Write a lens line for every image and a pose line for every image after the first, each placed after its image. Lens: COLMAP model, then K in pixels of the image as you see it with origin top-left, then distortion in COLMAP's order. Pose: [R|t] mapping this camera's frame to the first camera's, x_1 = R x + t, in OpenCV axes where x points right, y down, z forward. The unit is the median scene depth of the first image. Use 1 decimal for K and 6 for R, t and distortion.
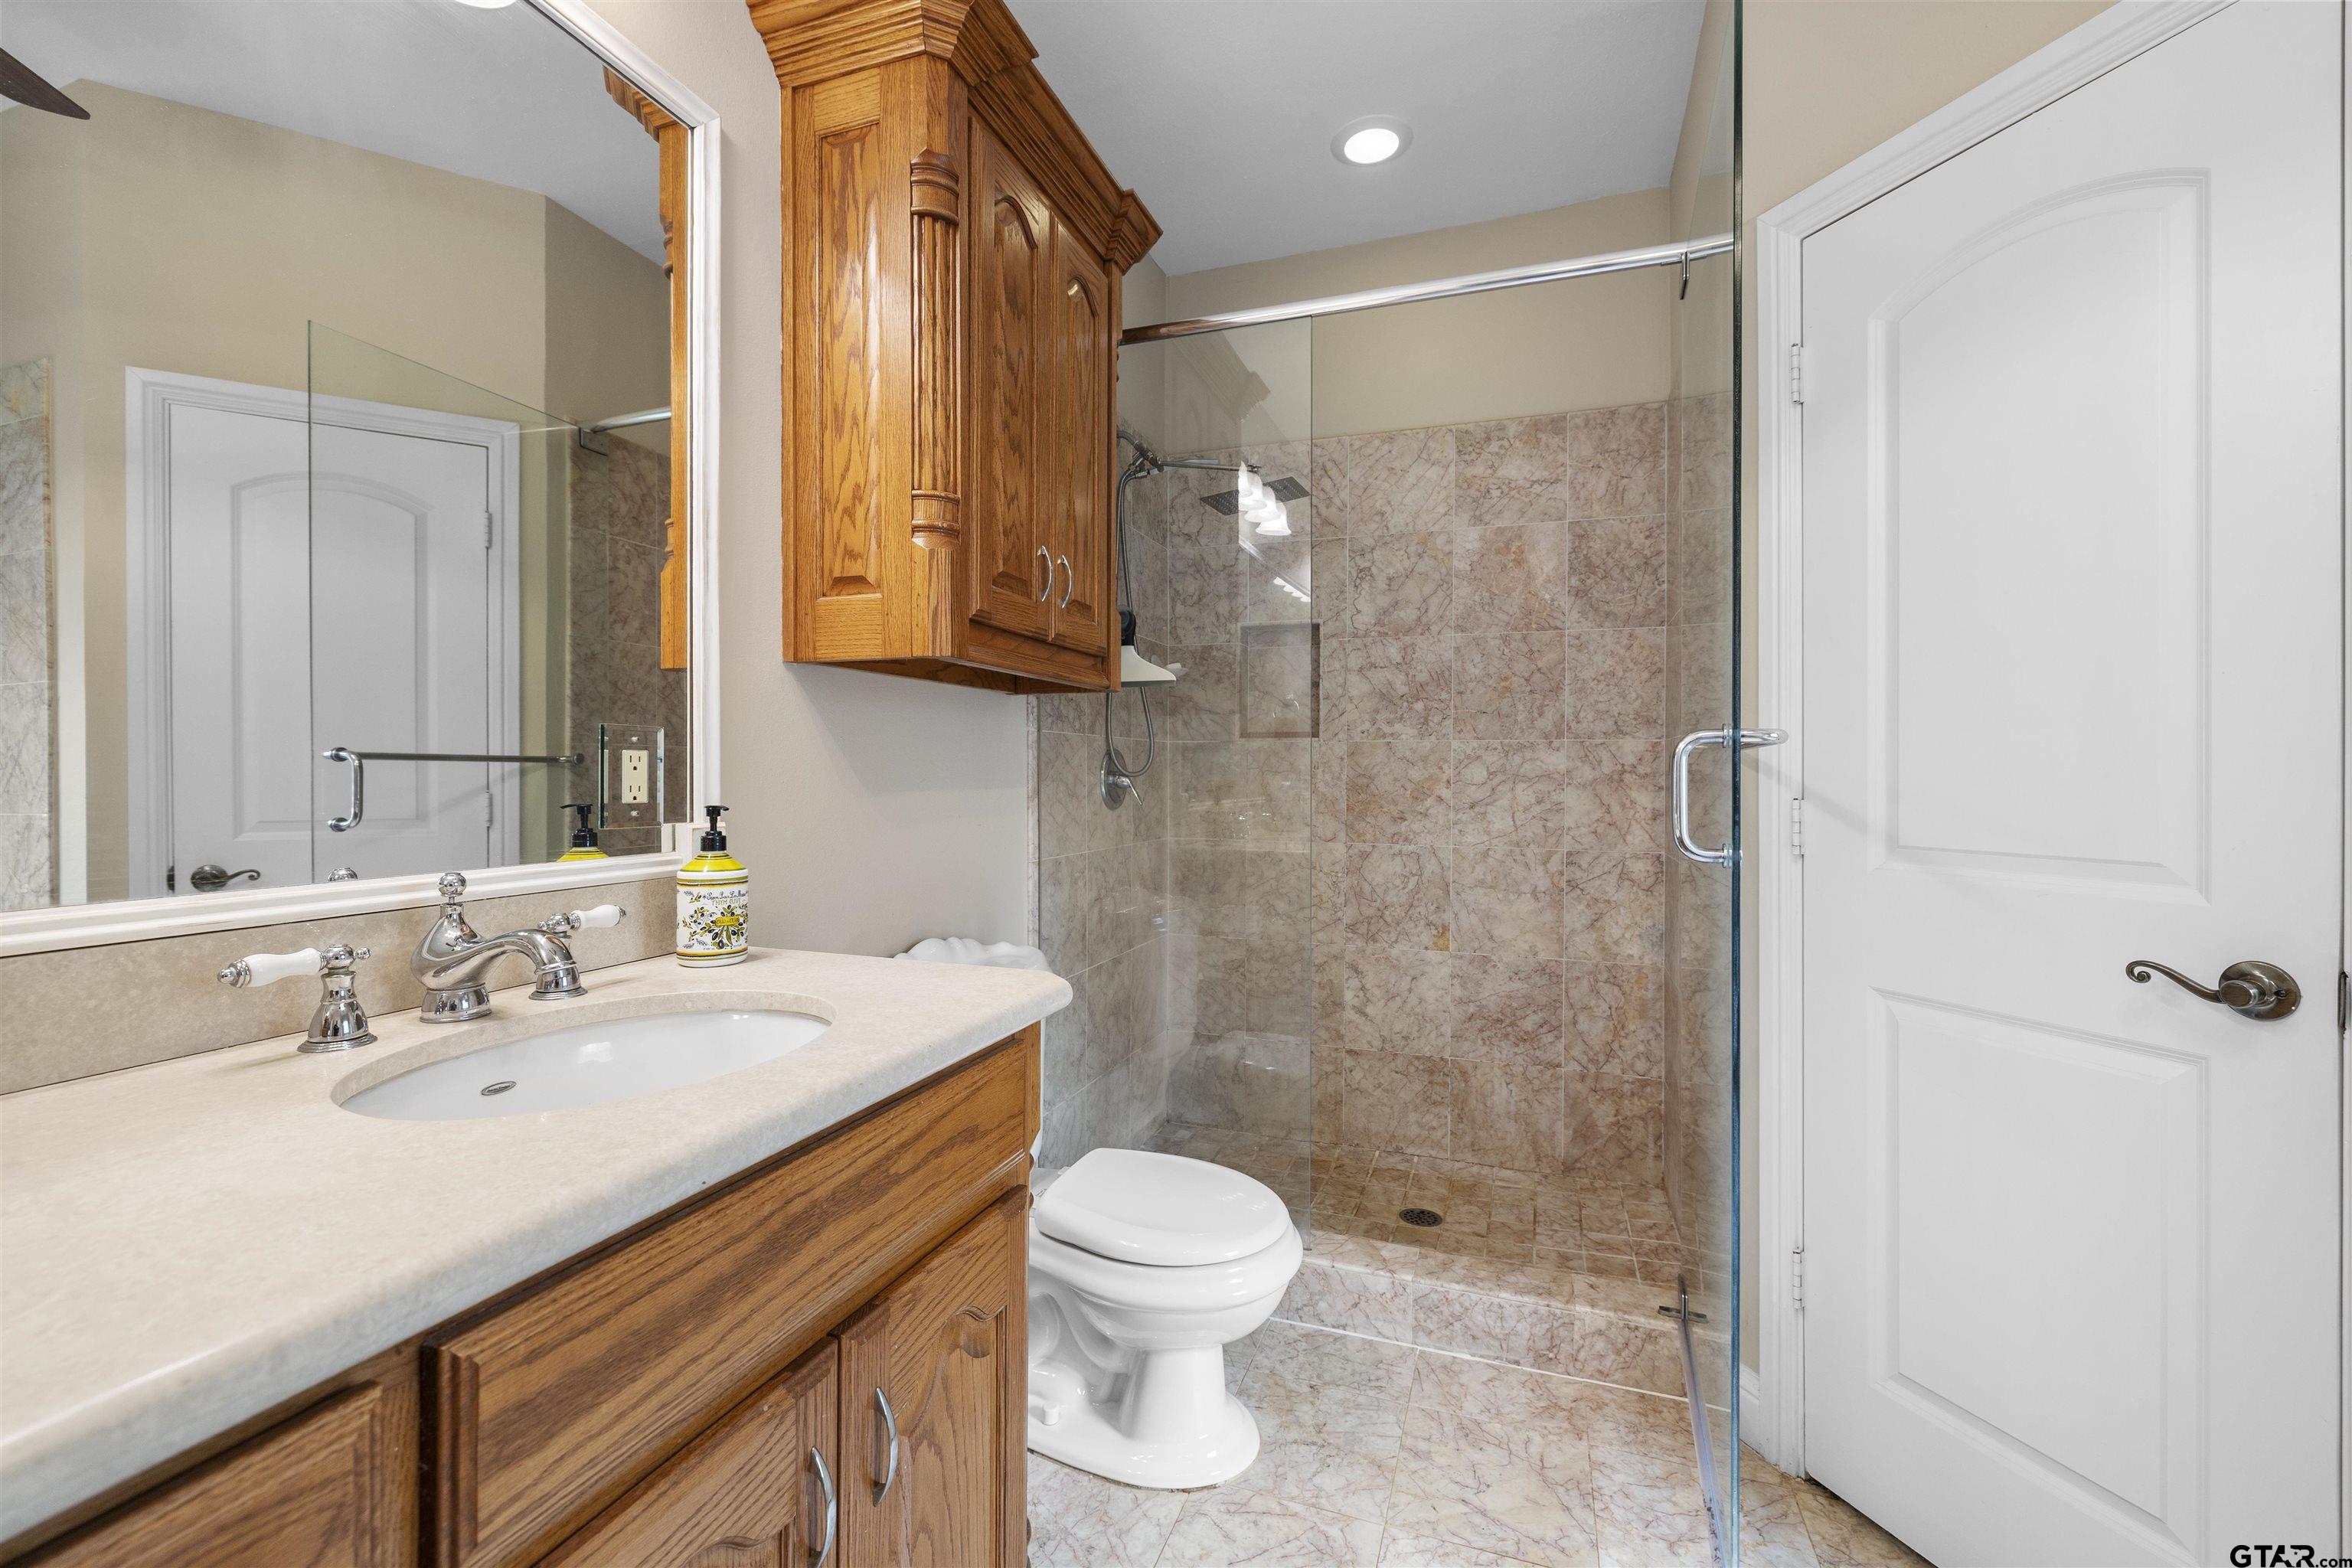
lens RADIAL K [[982.4, 0, 1179.2], [0, 982.4, 771.6], [0, 0, 1]] dist [0.002600, 0.000160]
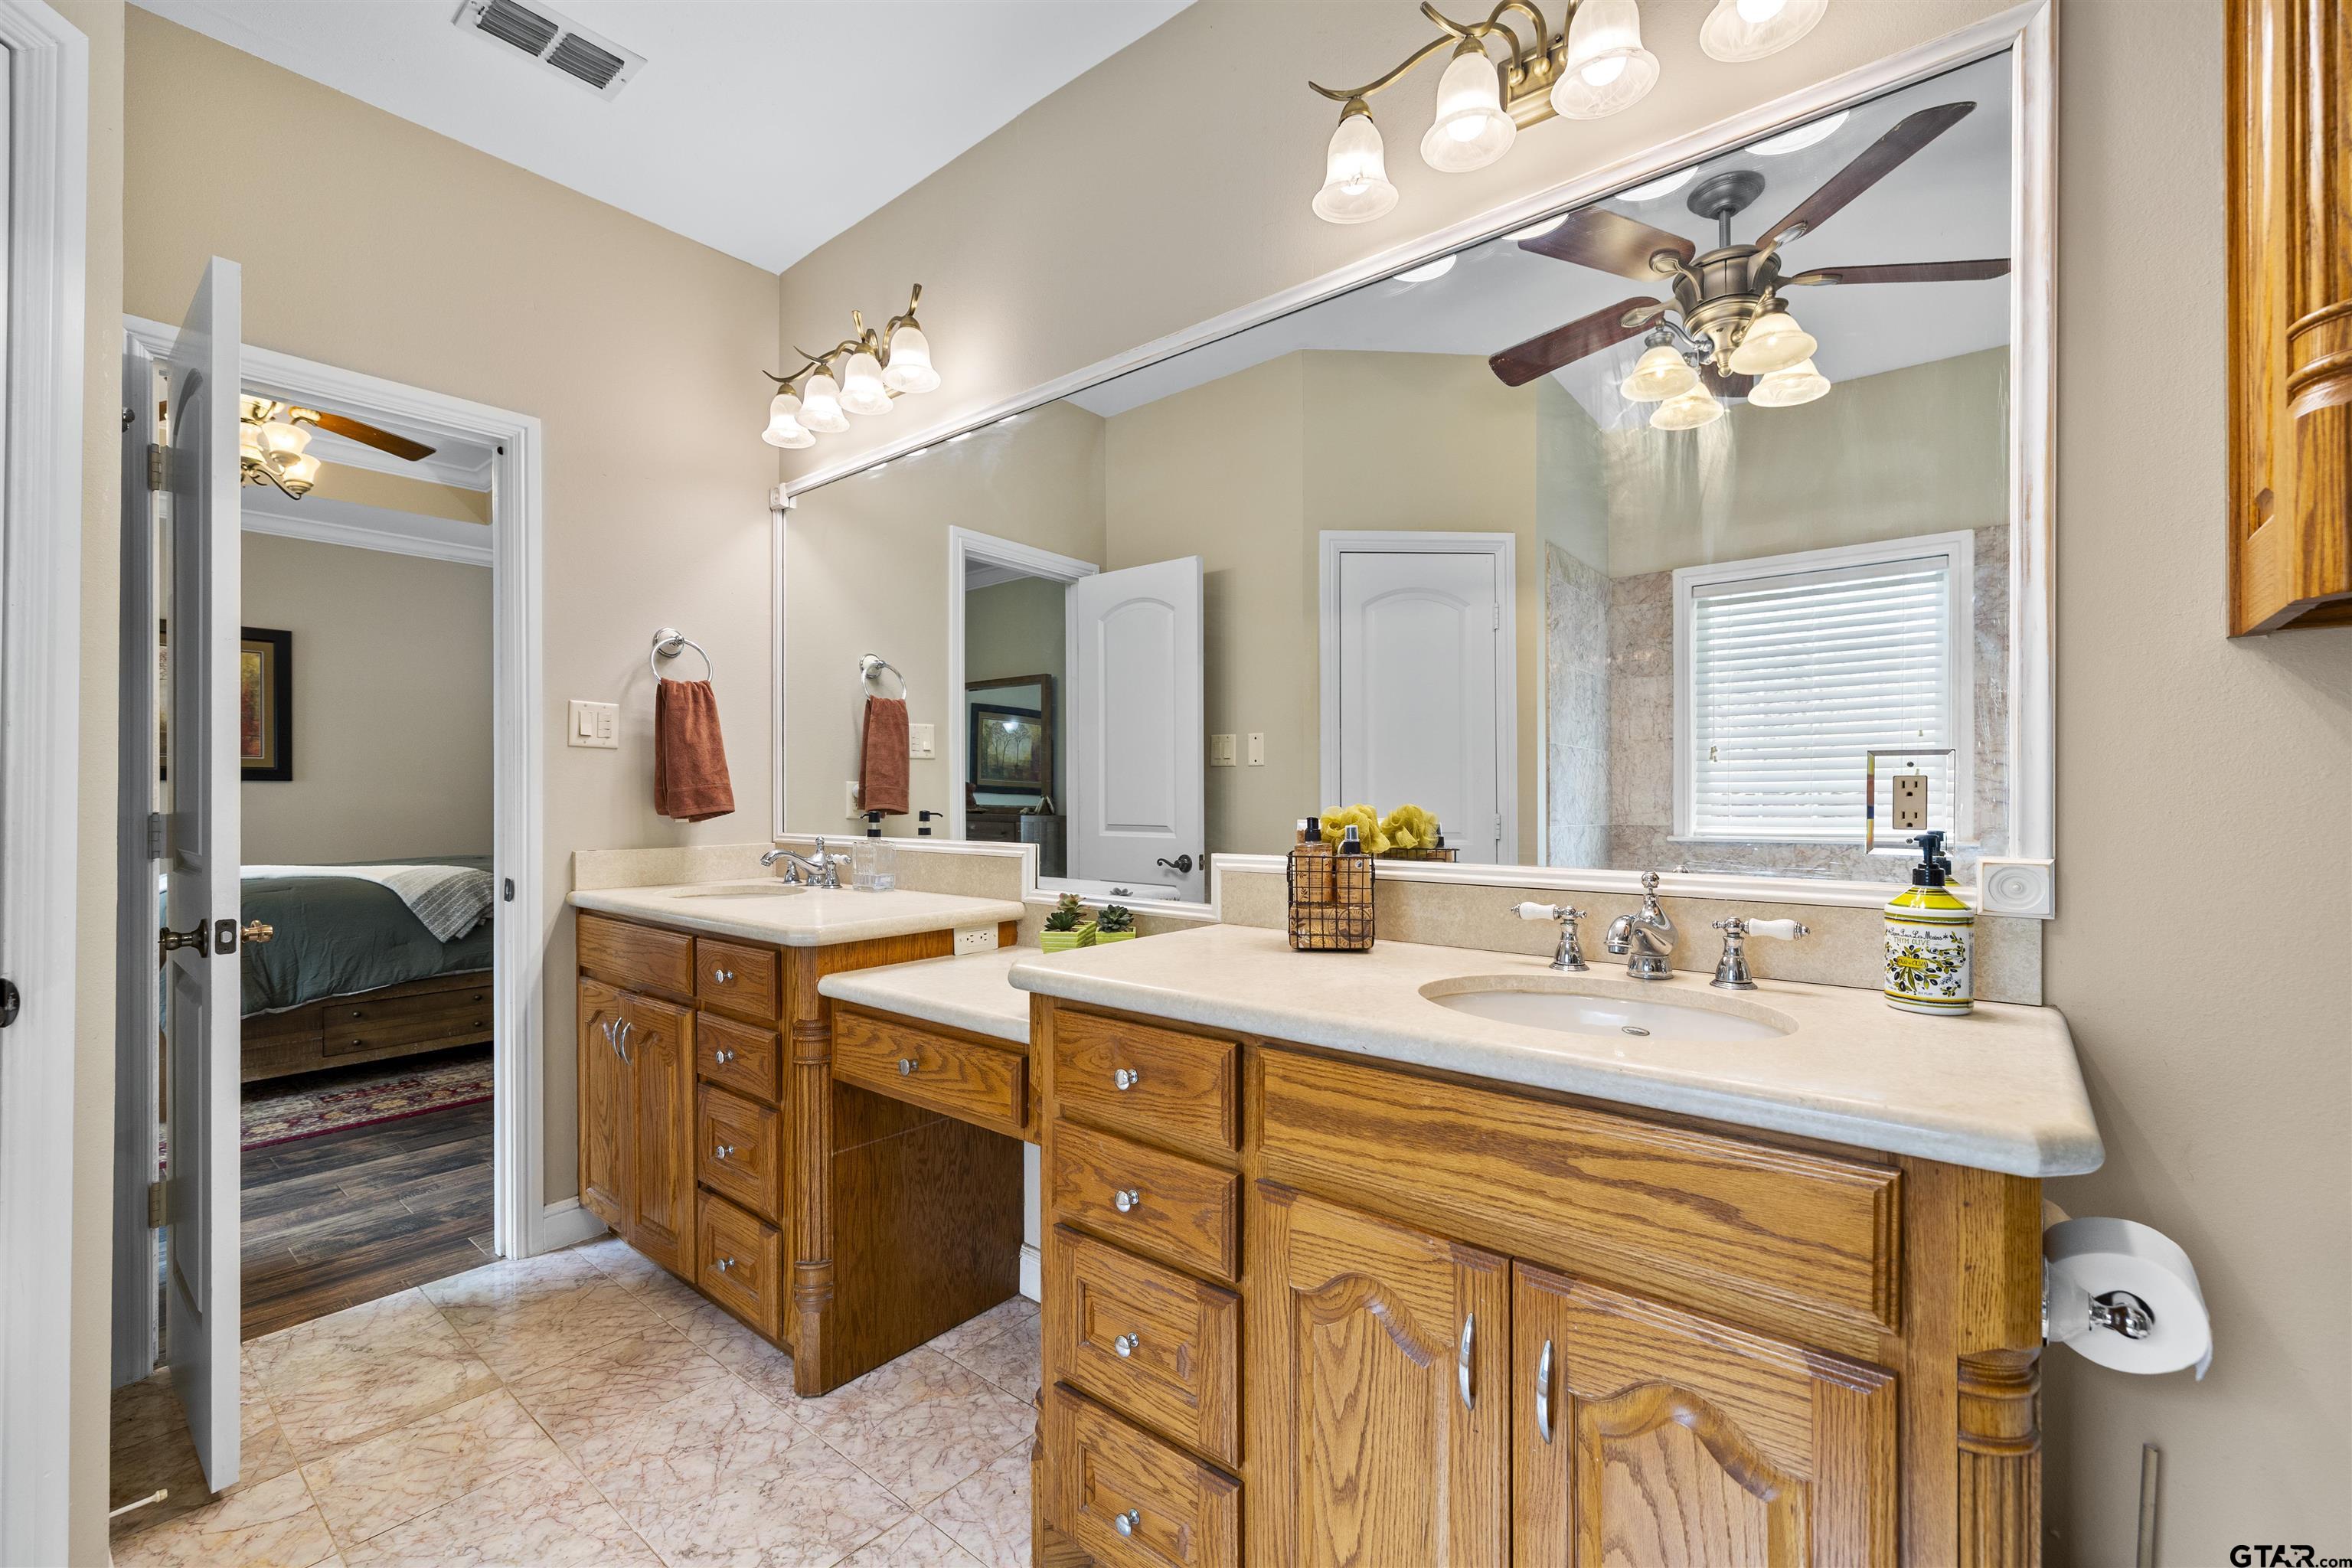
lens RADIAL K [[982.4, 0, 1179.9], [0, 982.4, 802.2], [0, 0, 1]] dist [0.002600, 0.000160]
pose [[-0.343414, -0.000073, -0.939184, 0.777458], [0.001609, 0.999998, -0.000666, 0.004633], [0.939183, -0.001739, -0.343413, 0.848572]]
